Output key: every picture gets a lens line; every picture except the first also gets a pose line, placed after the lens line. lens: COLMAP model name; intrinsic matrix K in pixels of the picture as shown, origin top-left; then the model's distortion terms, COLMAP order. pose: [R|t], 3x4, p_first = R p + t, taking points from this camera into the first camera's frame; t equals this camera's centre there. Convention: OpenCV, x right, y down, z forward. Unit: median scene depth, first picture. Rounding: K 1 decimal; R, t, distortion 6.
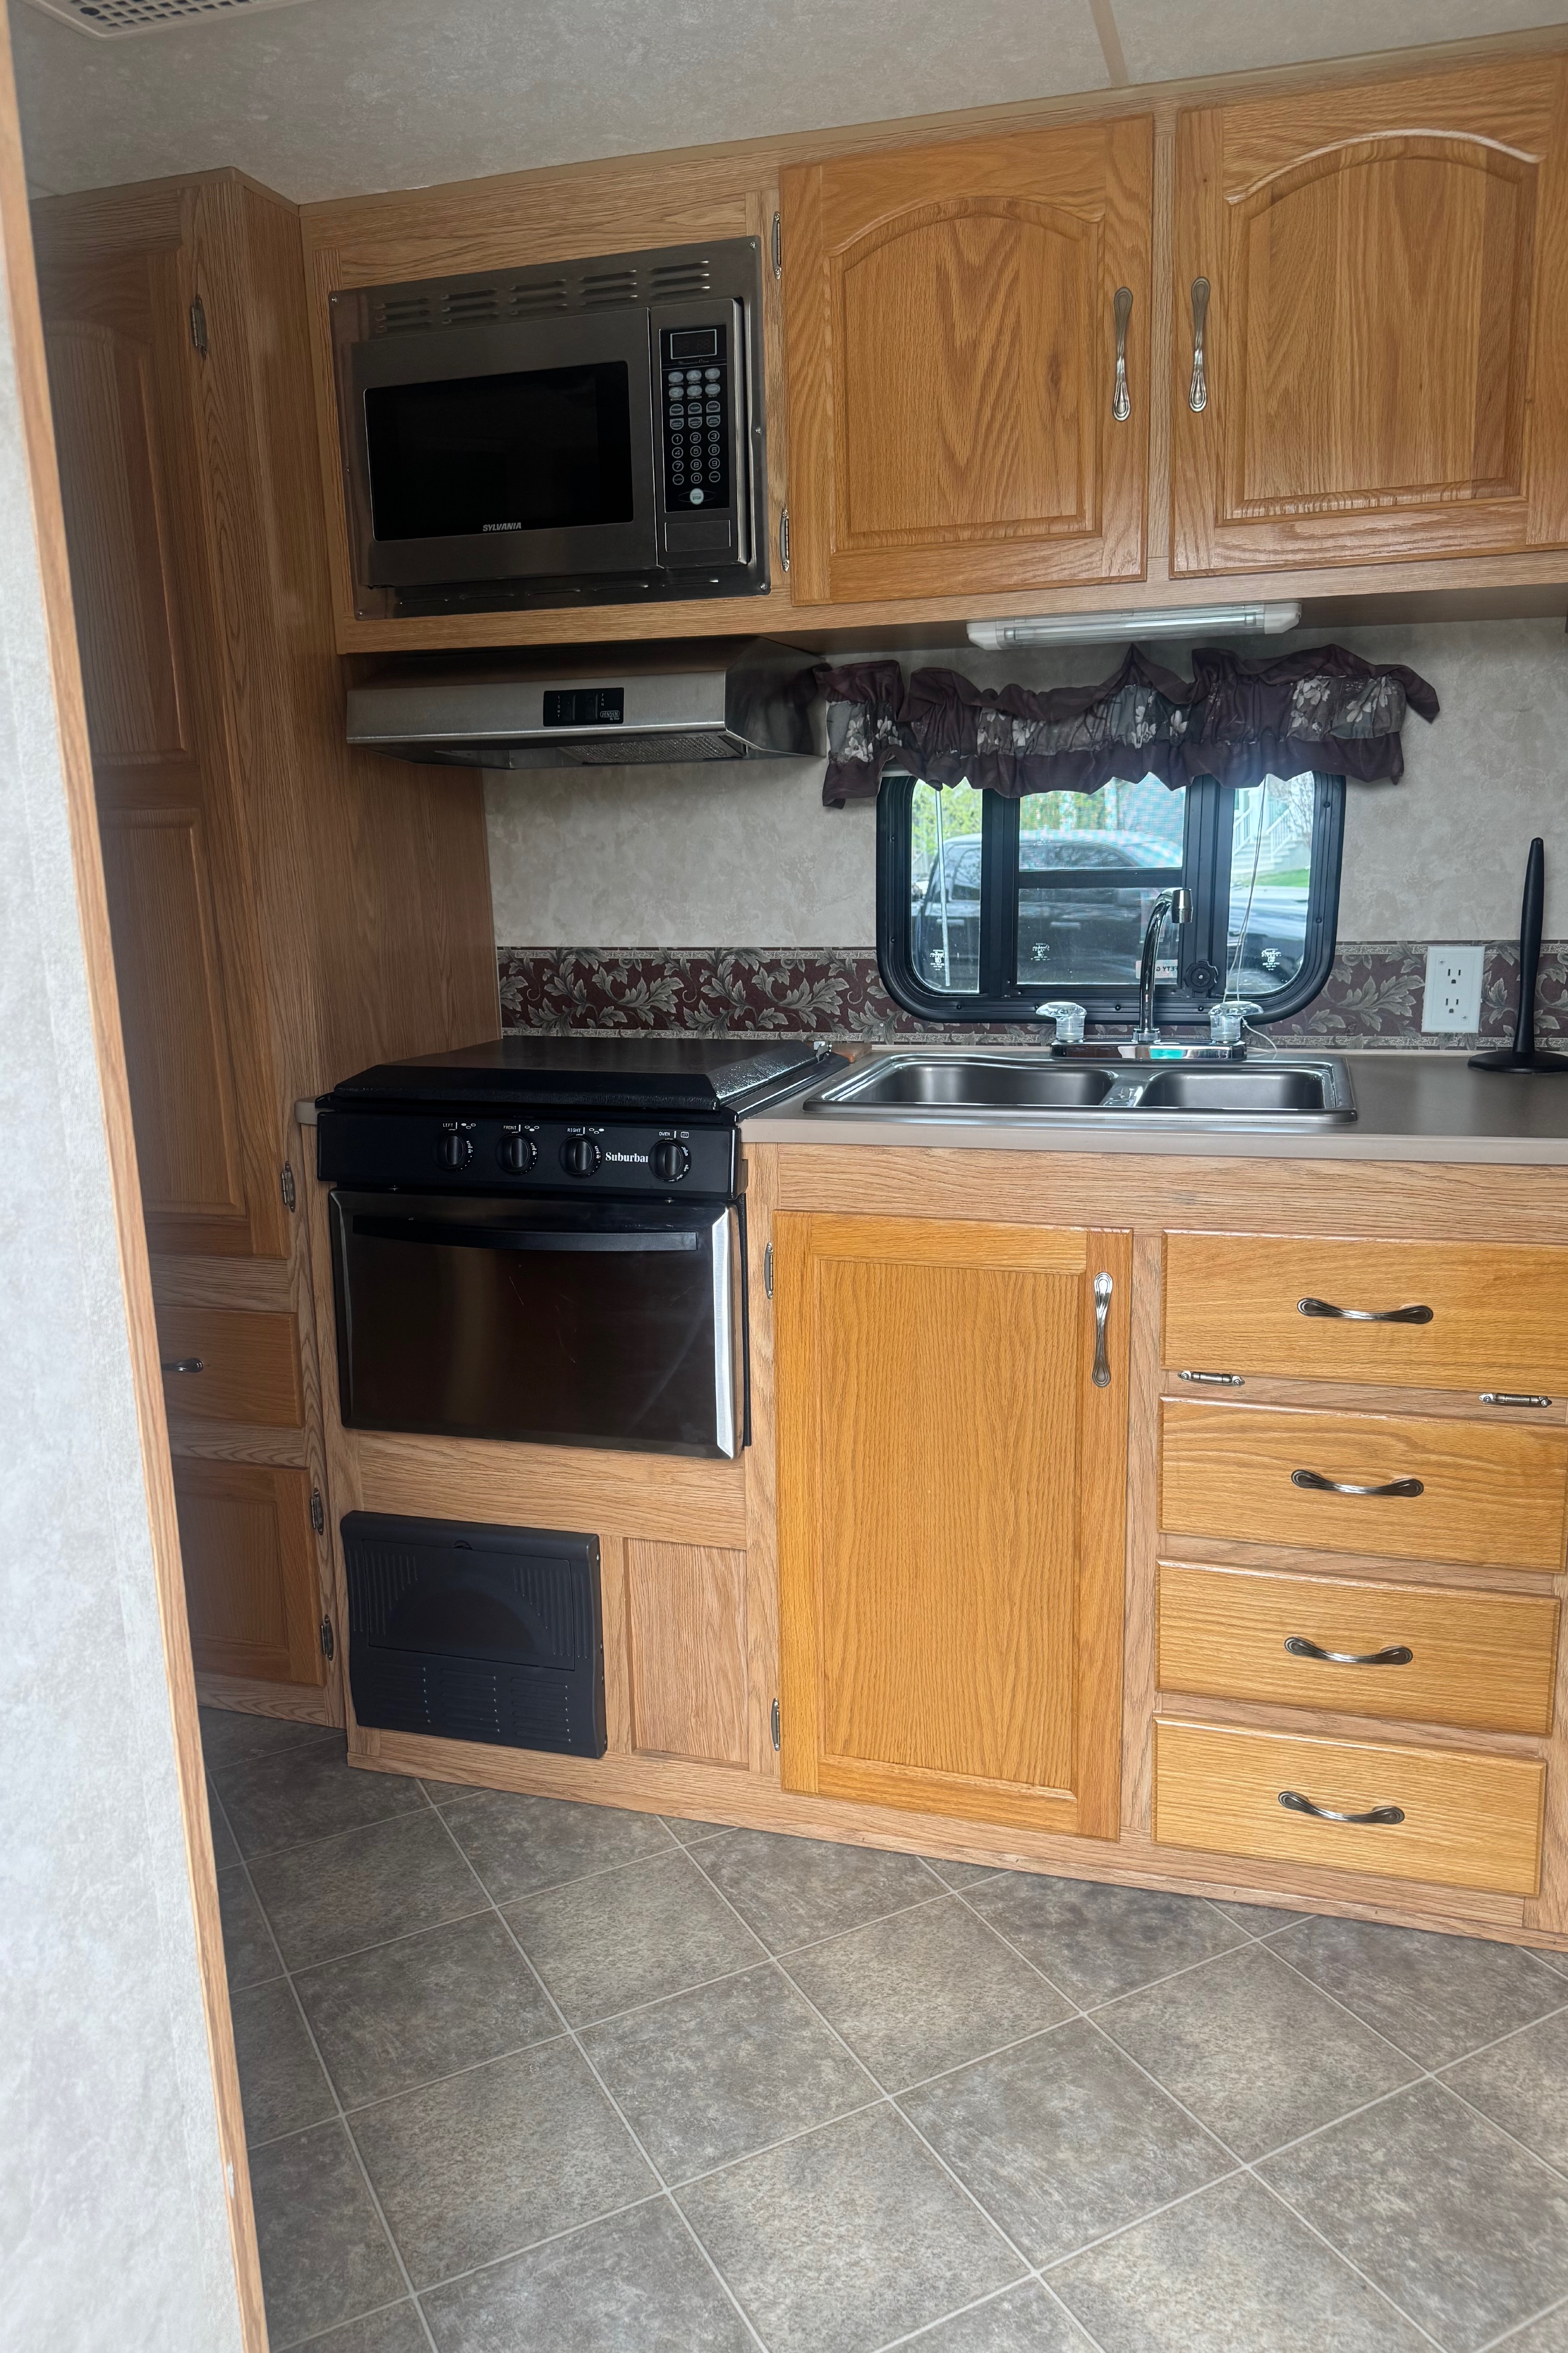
lens RADIAL K [[1668.7, 0, 787.4], [0, 1668.7, 1180.6], [0, 0, 1]] dist [0.052270, -0.058896]
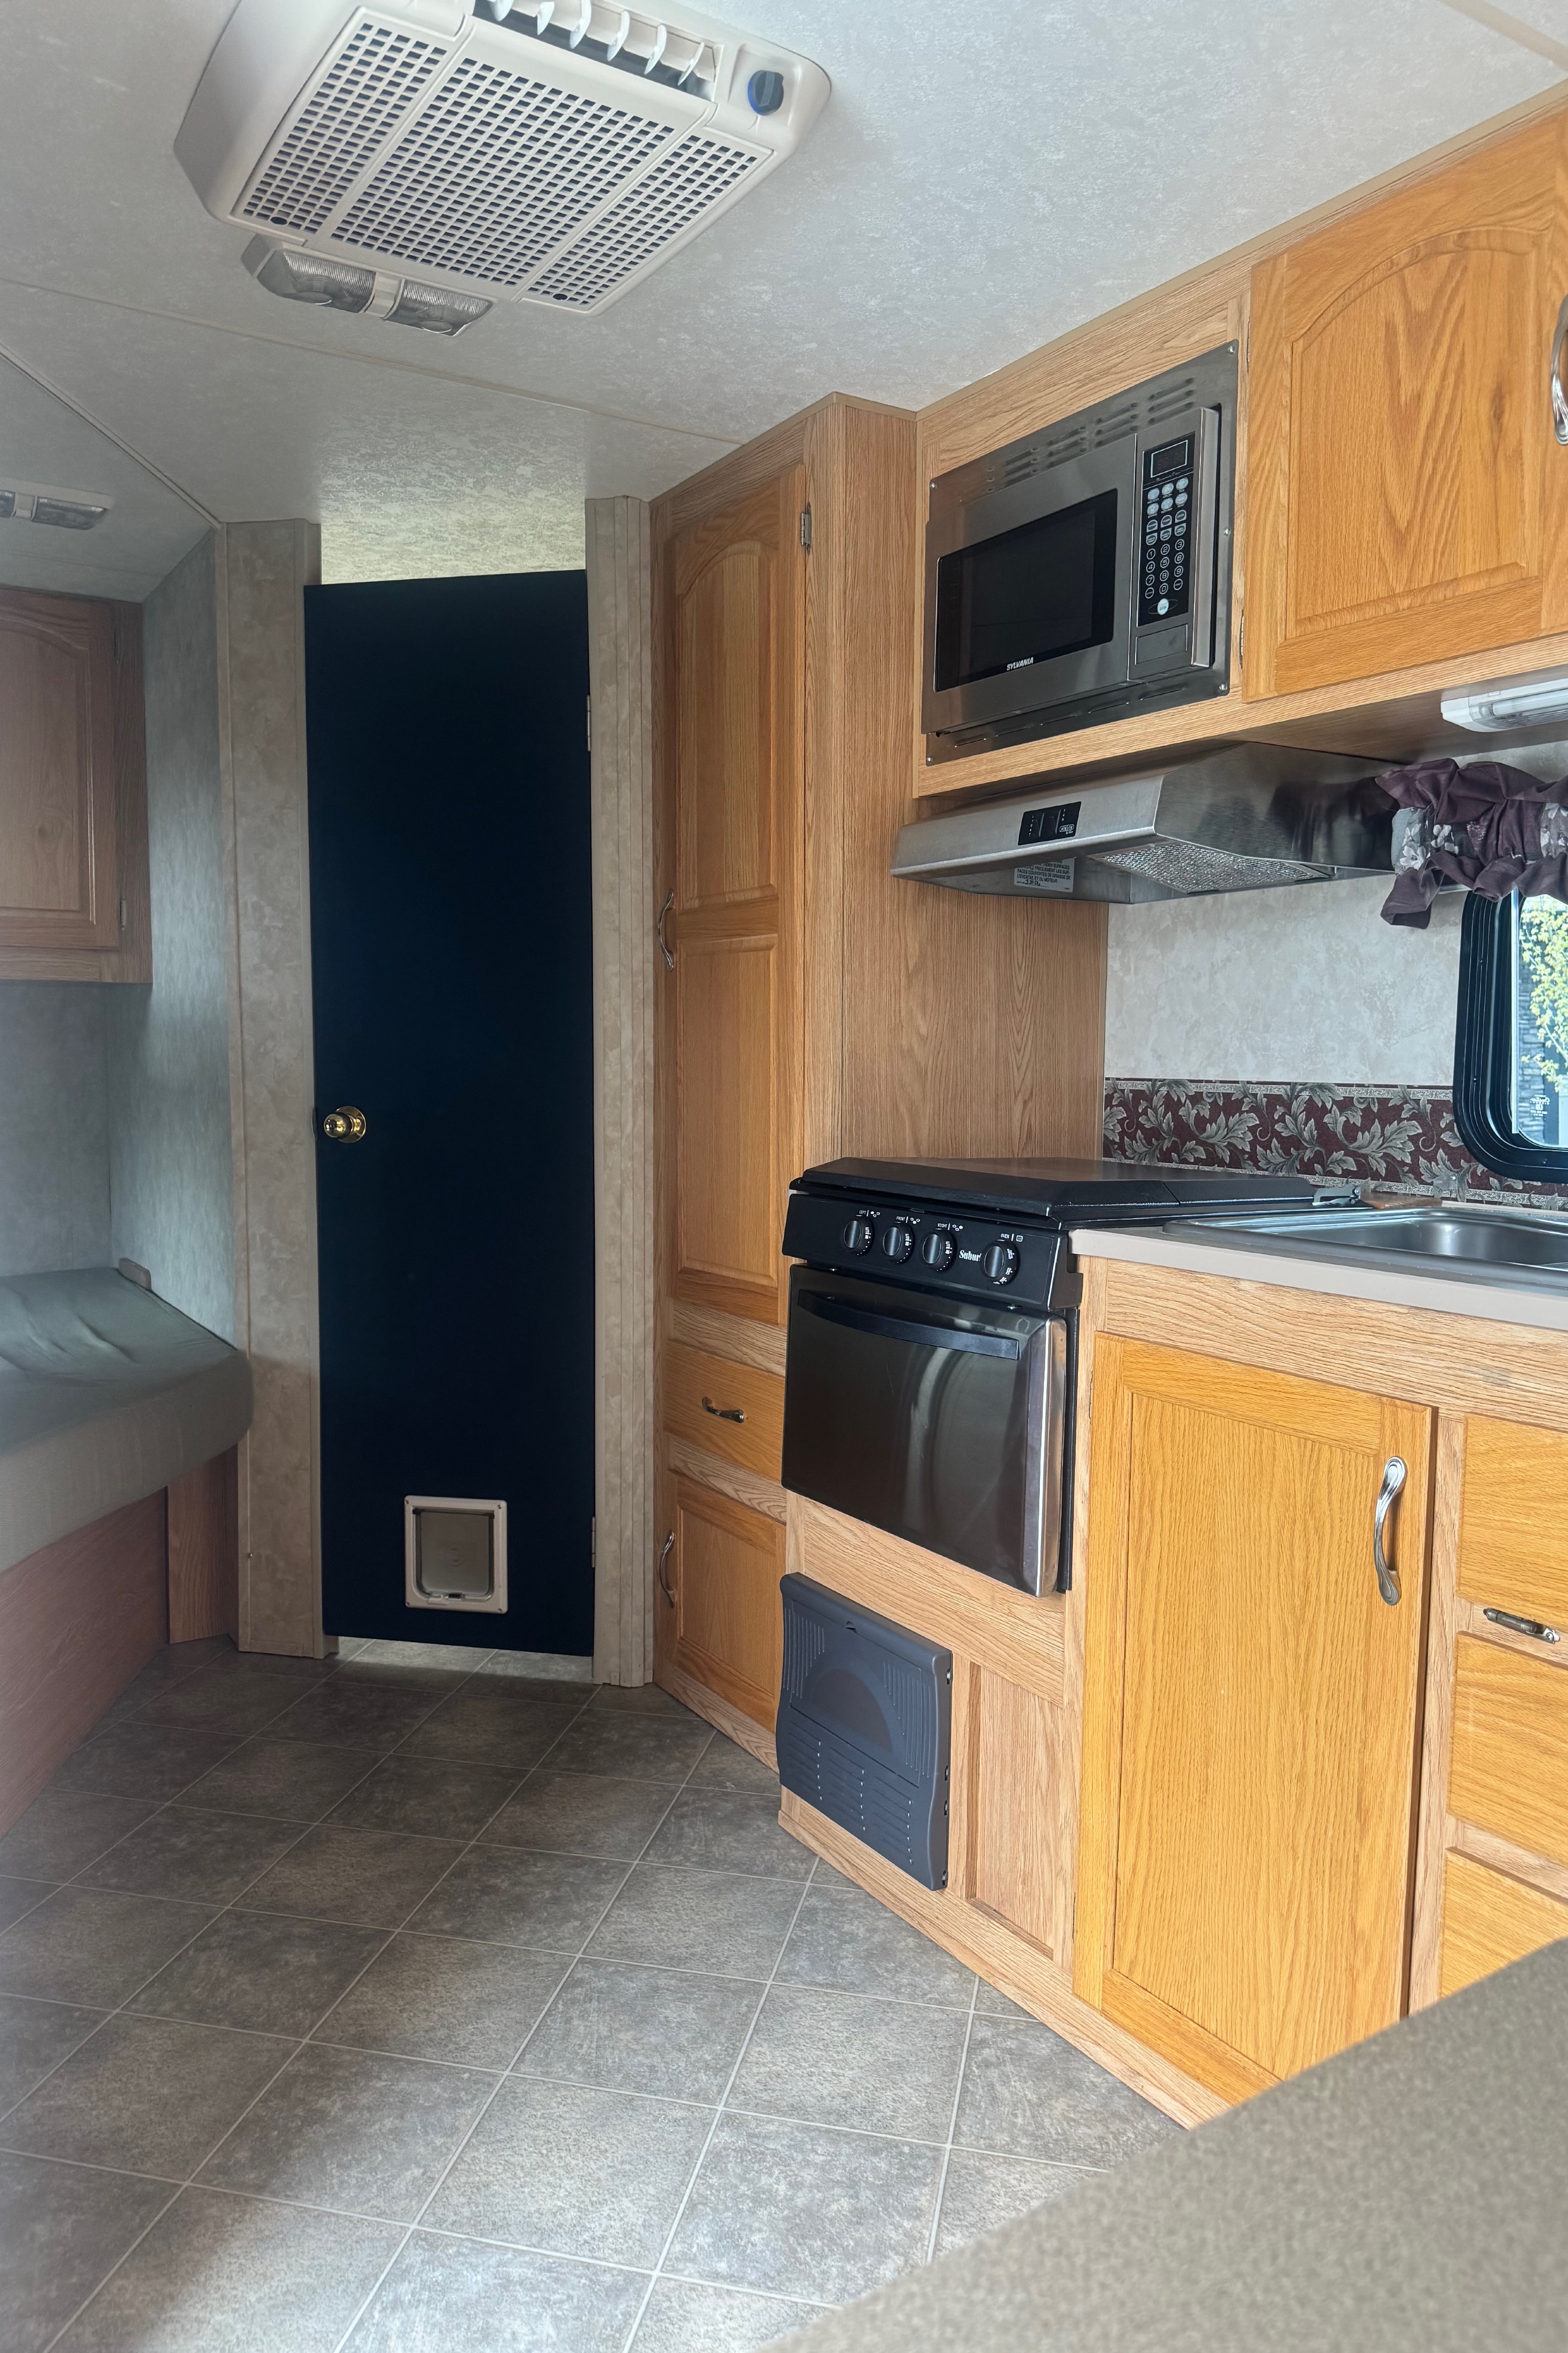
lens RADIAL K [[1680.8, 0, 767.7], [0, 1680.8, 1171.9], [0, 0, 1]] dist [0.032868, -0.032831]
pose [[0.752484, 0.079087, -0.653845, 0.461330], [-0.158514, 0.985329, -0.063245, 0.017569], [0.639251, 0.151235, 0.753980, 0.166096]]
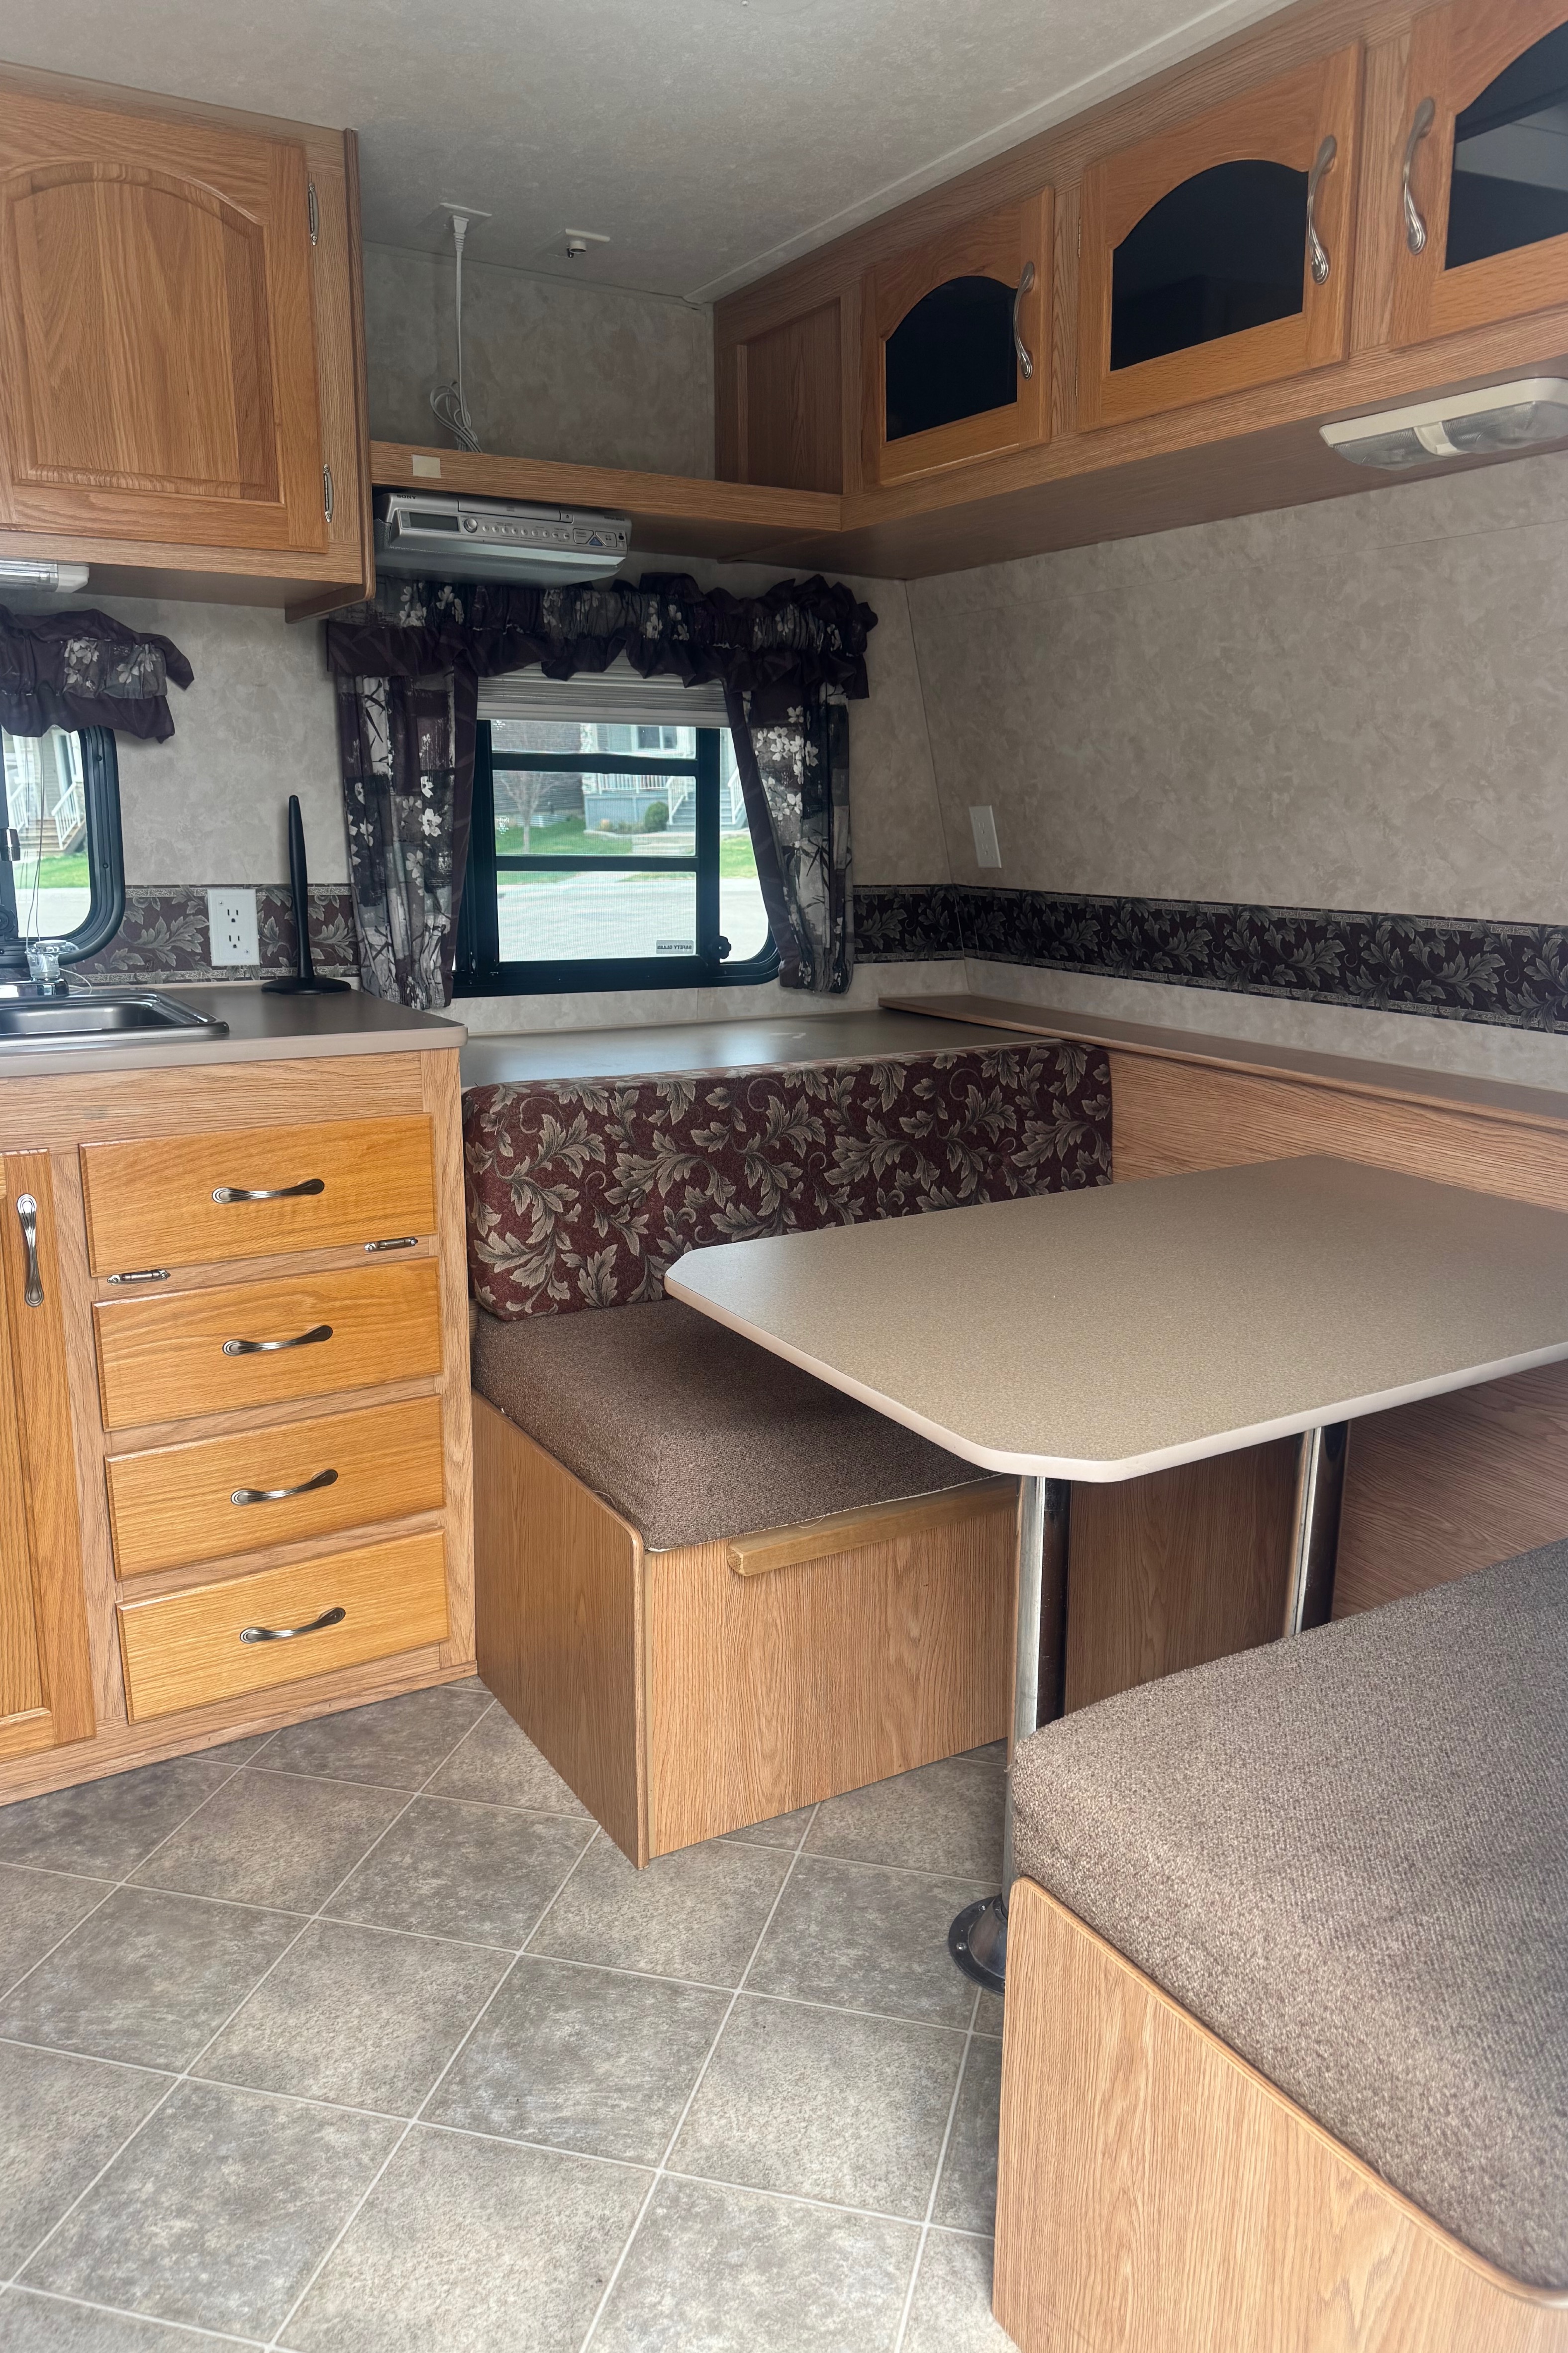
lens RADIAL K [[1680.8, 0, 767.7], [0, 1680.8, 1171.9], [0, 0, 1]] dist [0.032868, -0.032831]
pose [[0.680992, -0.127716, 0.721067, -0.238481], [0.129436, 0.990163, 0.053136, 0.043285], [-0.720761, 0.057147, 0.690824, -0.051280]]
